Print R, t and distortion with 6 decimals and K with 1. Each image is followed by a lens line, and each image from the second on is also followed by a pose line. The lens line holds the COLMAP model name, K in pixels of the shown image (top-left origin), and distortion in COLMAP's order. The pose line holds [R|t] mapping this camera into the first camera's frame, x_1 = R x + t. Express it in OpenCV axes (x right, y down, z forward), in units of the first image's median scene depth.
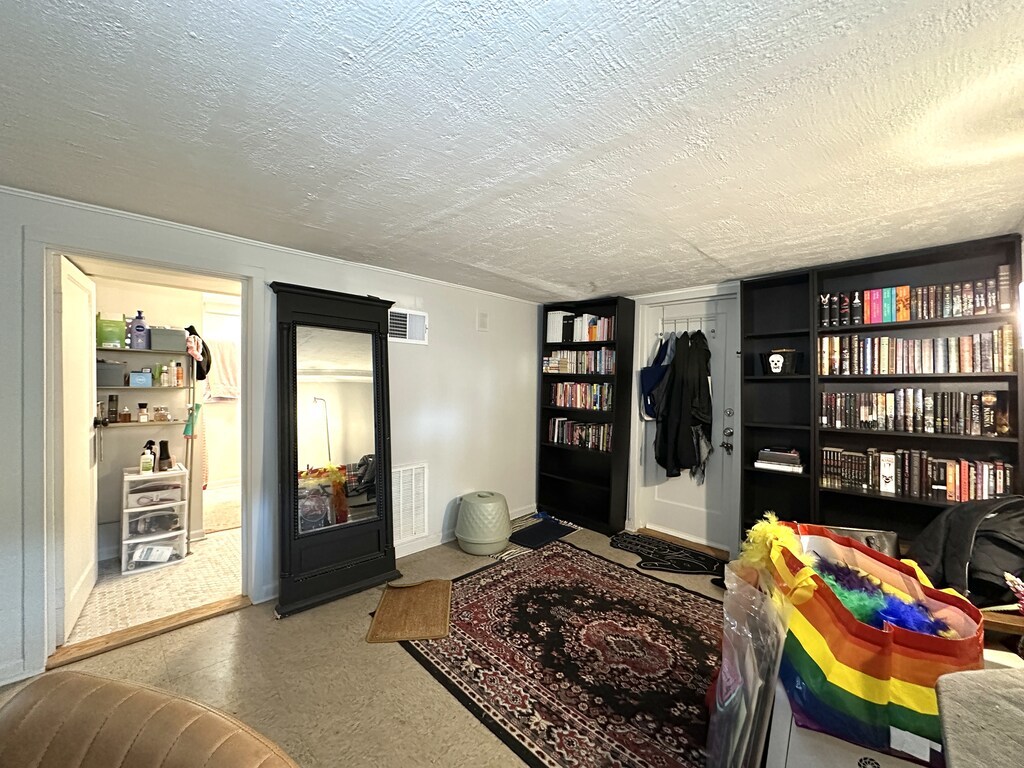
lens RADIAL K [[407.1, 0, 514.8], [0, 407.1, 384.9], [0, 0, 1]] dist [-0.000266, -0.000285]
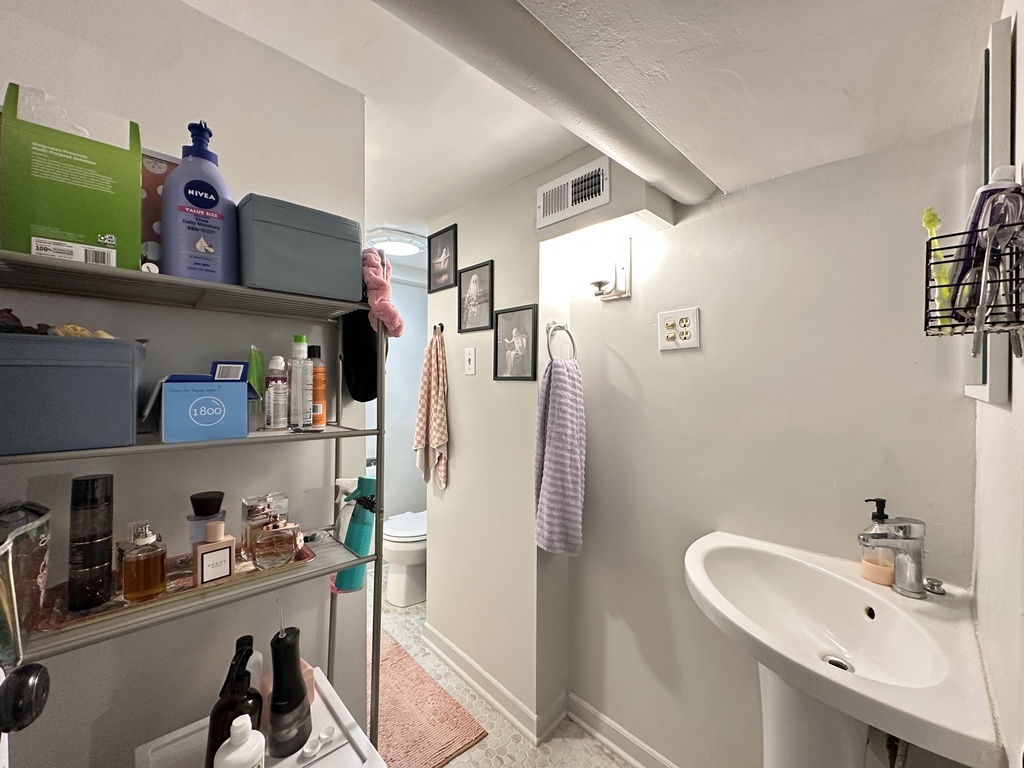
lens RADIAL K [[407.1, 0, 507.3], [0, 407.1, 385.1], [0, 0, 1]] dist [-0.000266, -0.000285]
pose [[0.999667, -0.010593, -0.023532, -0.730204], [0.010408, 0.999914, -0.007972, -0.023528], [0.023614, 0.007724, 0.999691, 0.758694]]
